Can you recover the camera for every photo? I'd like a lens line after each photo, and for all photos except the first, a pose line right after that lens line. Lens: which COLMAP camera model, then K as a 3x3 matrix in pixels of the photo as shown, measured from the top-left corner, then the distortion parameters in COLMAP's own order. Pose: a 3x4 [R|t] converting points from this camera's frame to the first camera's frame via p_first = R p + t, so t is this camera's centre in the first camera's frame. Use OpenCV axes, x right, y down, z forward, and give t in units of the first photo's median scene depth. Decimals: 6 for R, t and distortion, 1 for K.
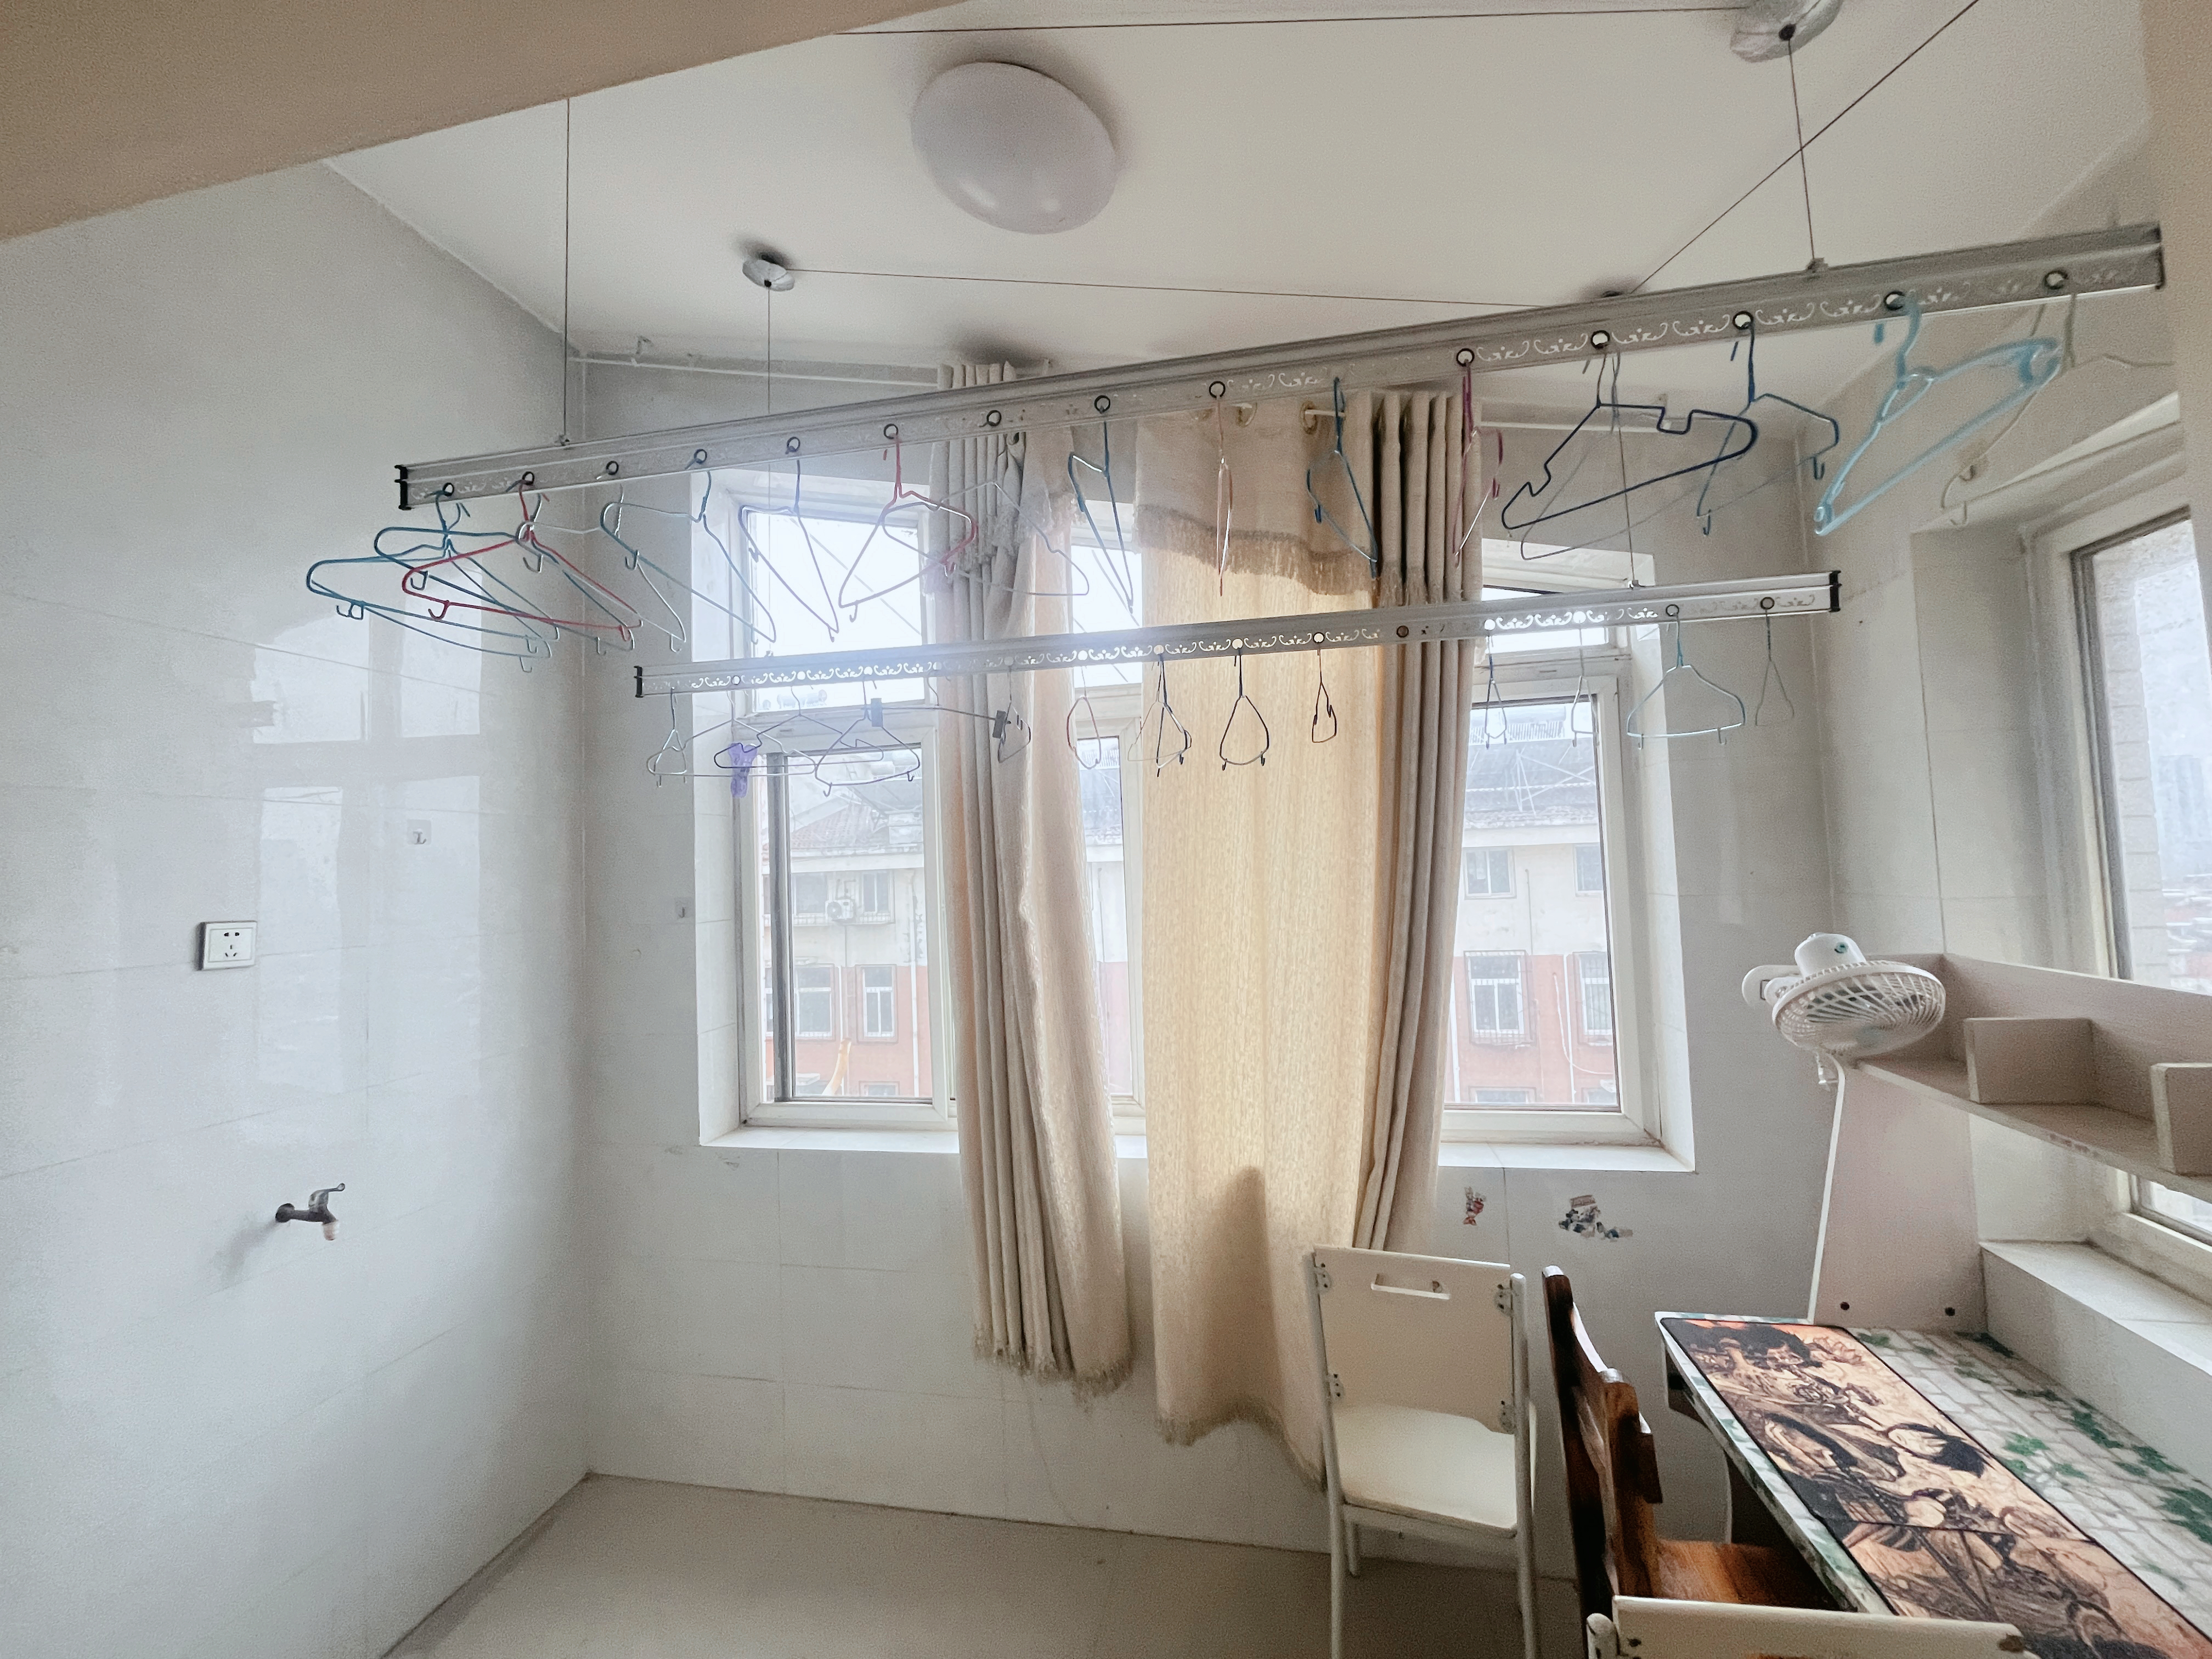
lens RADIAL K [[892.9, 0, 1107.7], [0, 892.9, 834.5], [0, 0, 1]] dist [0.000962, -0.000025]
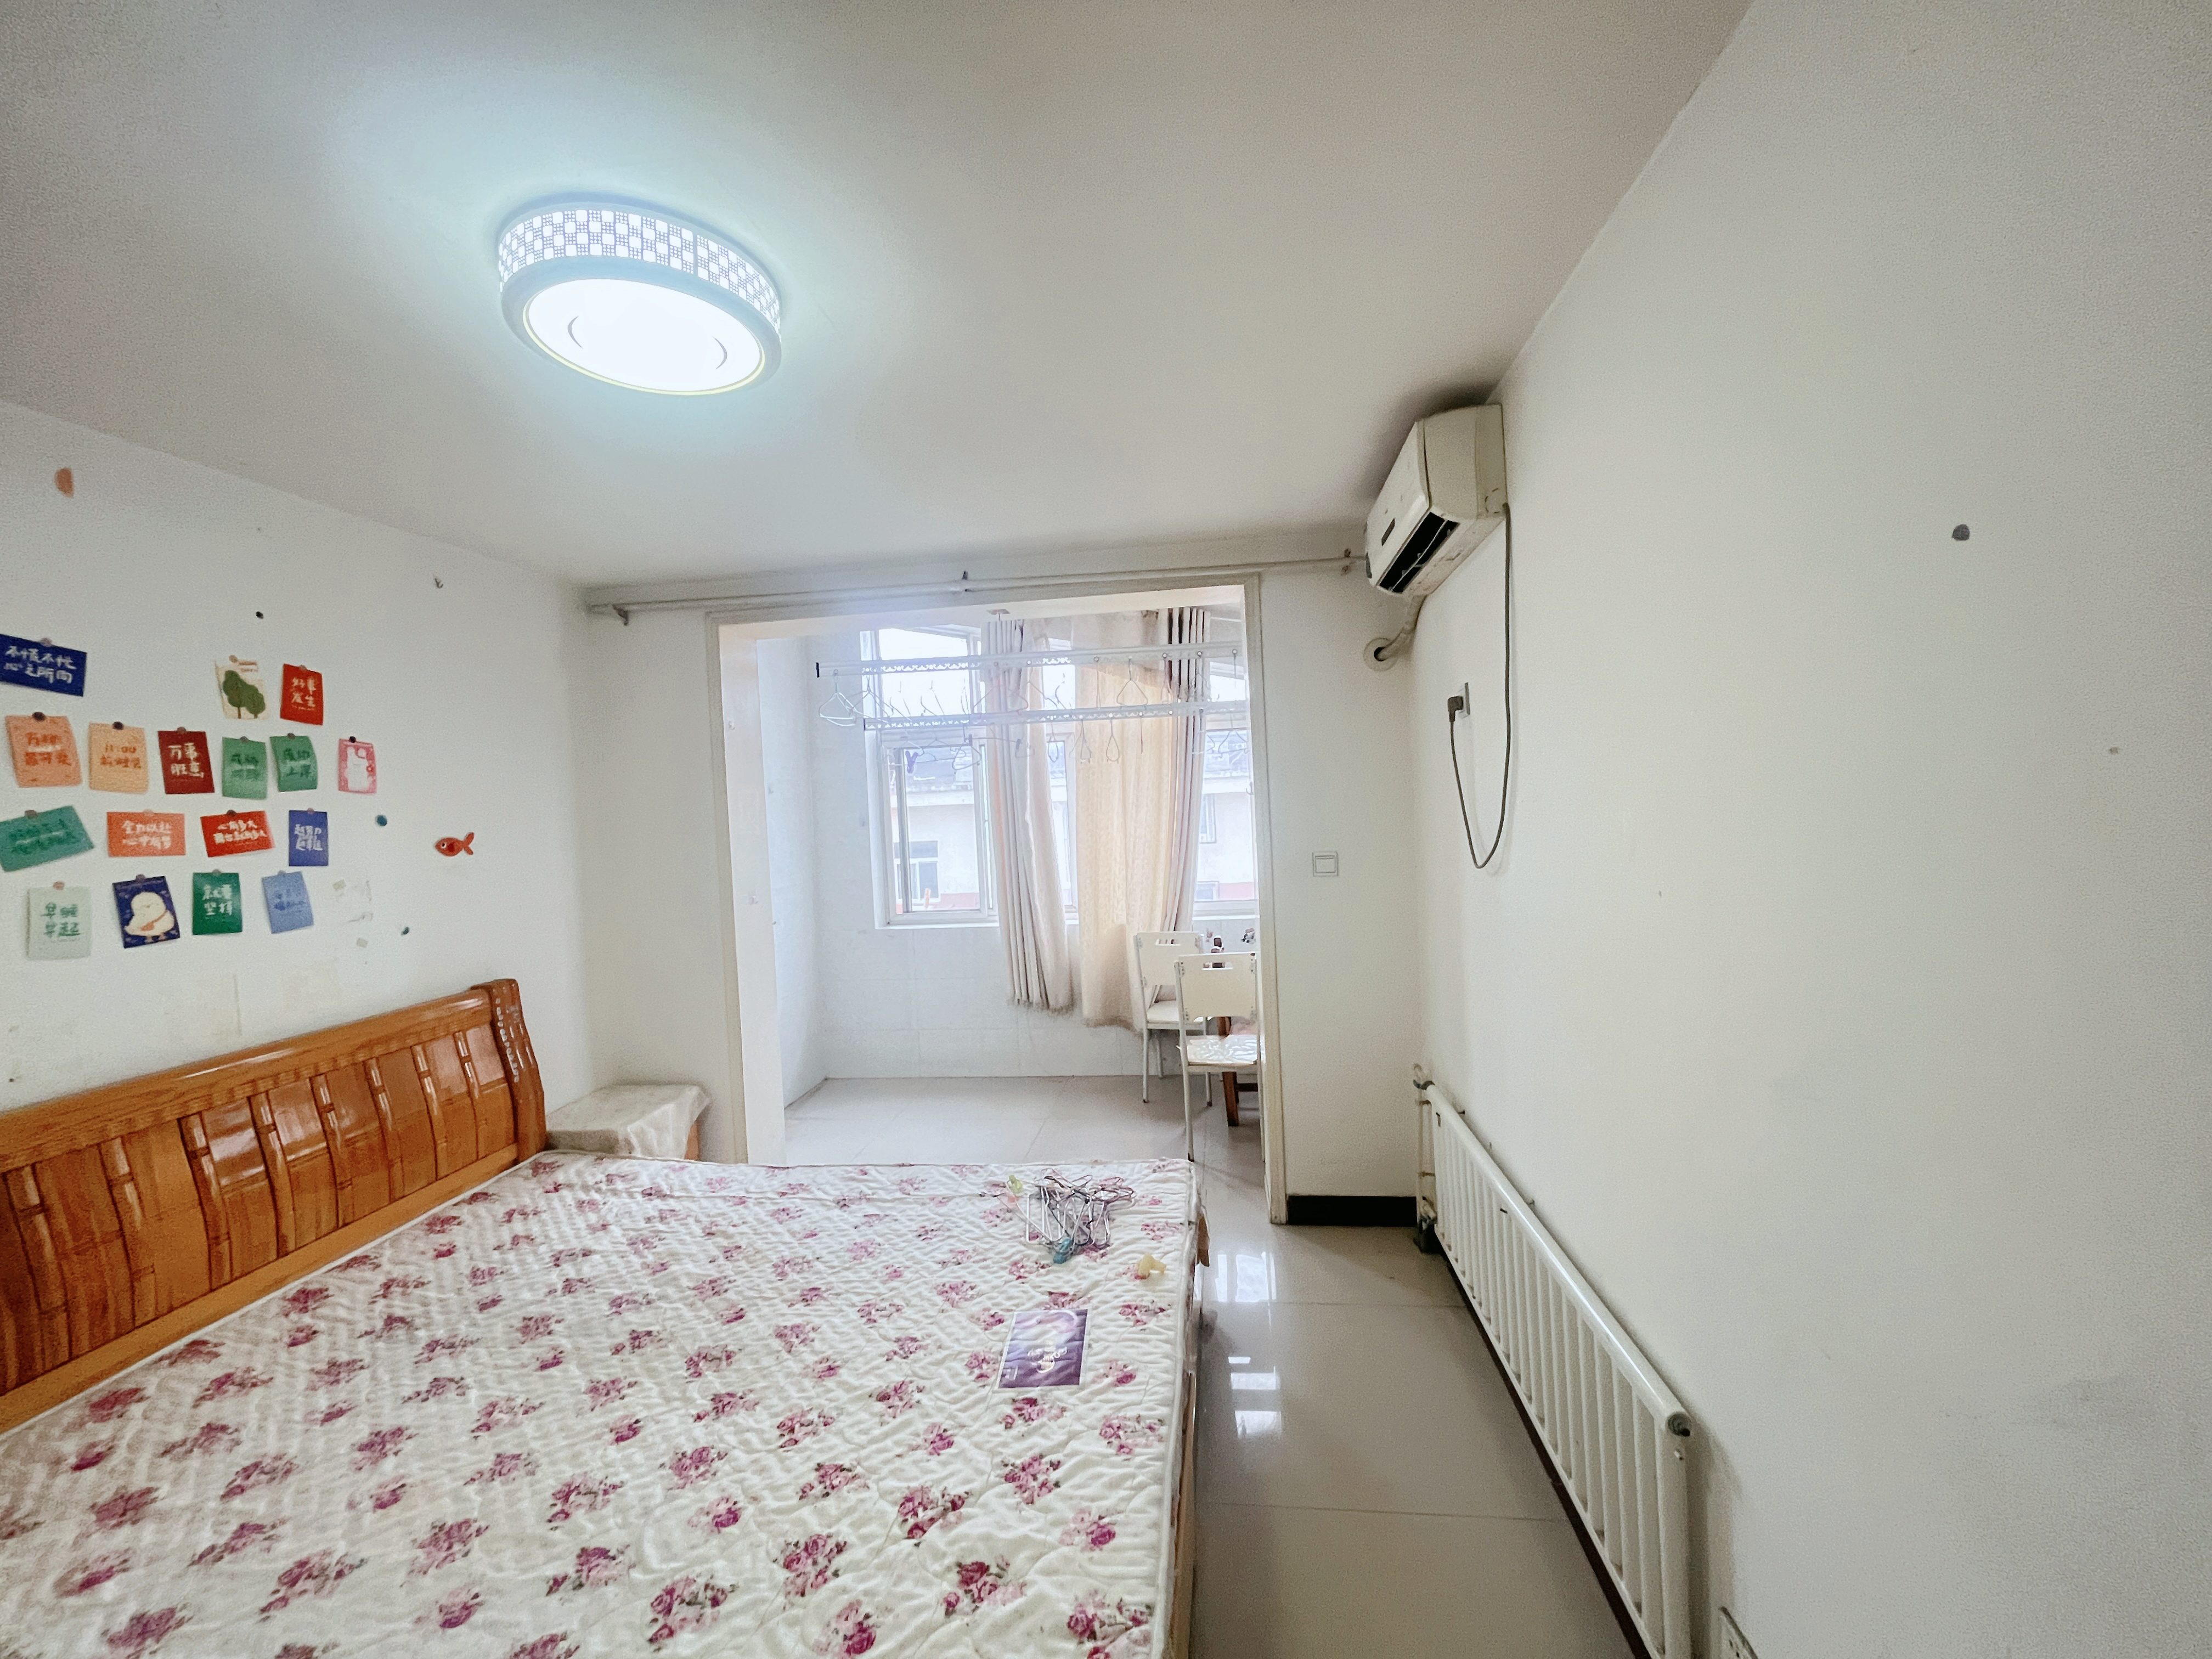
lens RADIAL K [[892.9, 0, 1106.4], [0, 892.9, 821.2], [0, 0, 1]] dist [0.000962, -0.000025]
pose [[0.997499, -0.012367, 0.069596, -0.045777], [0.007643, 0.997674, 0.067742, -0.071661], [-0.070272, -0.067040, 0.995273, -1.401595]]
